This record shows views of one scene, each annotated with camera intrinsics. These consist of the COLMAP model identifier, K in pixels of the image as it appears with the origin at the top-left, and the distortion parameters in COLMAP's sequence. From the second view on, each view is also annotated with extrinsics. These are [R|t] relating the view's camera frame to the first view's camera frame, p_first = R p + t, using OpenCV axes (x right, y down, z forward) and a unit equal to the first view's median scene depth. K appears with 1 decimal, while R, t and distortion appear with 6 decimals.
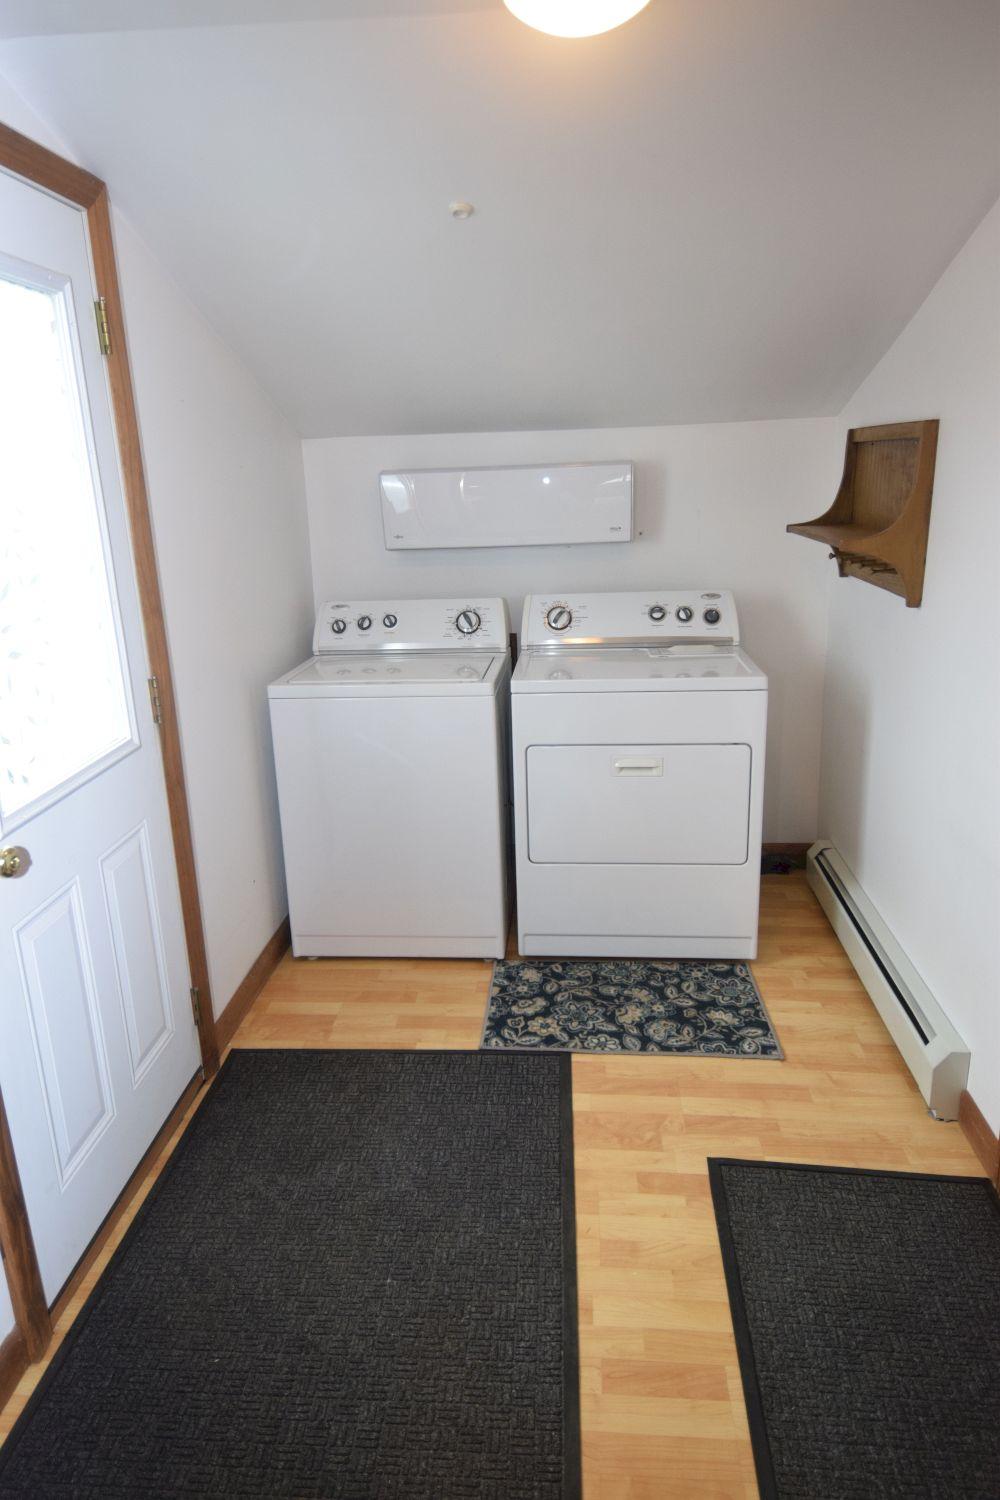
lens RADIAL K [[949.9, 0, 500.0], [0, 949.9, 750.0], [0, 0, 1]] dist [0.000337, 0.000014]
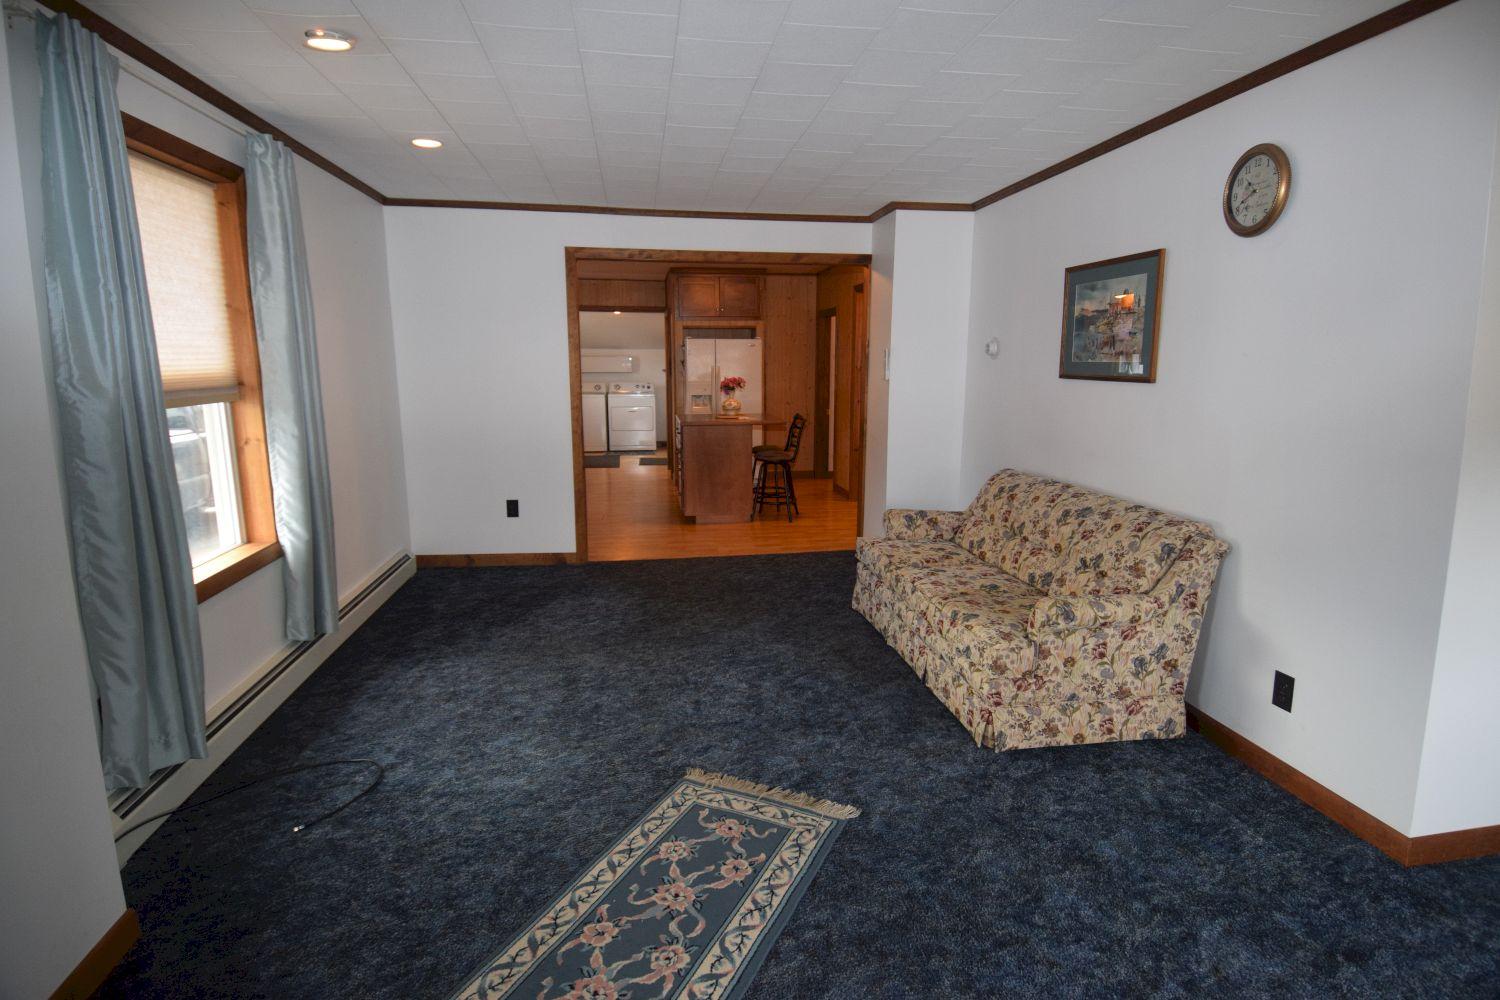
lens RADIAL K [[771.8, 0, 755.4], [0, 771.8, 488.5], [0, 0, 1]] dist [0.056026, -0.060995]
pose [[0.973512, -0.009510, 0.228438, -0.161495], [0.035721, 0.993191, -0.110884, 0.843145], [-0.225828, 0.116107, 0.967223, -2.934850]]
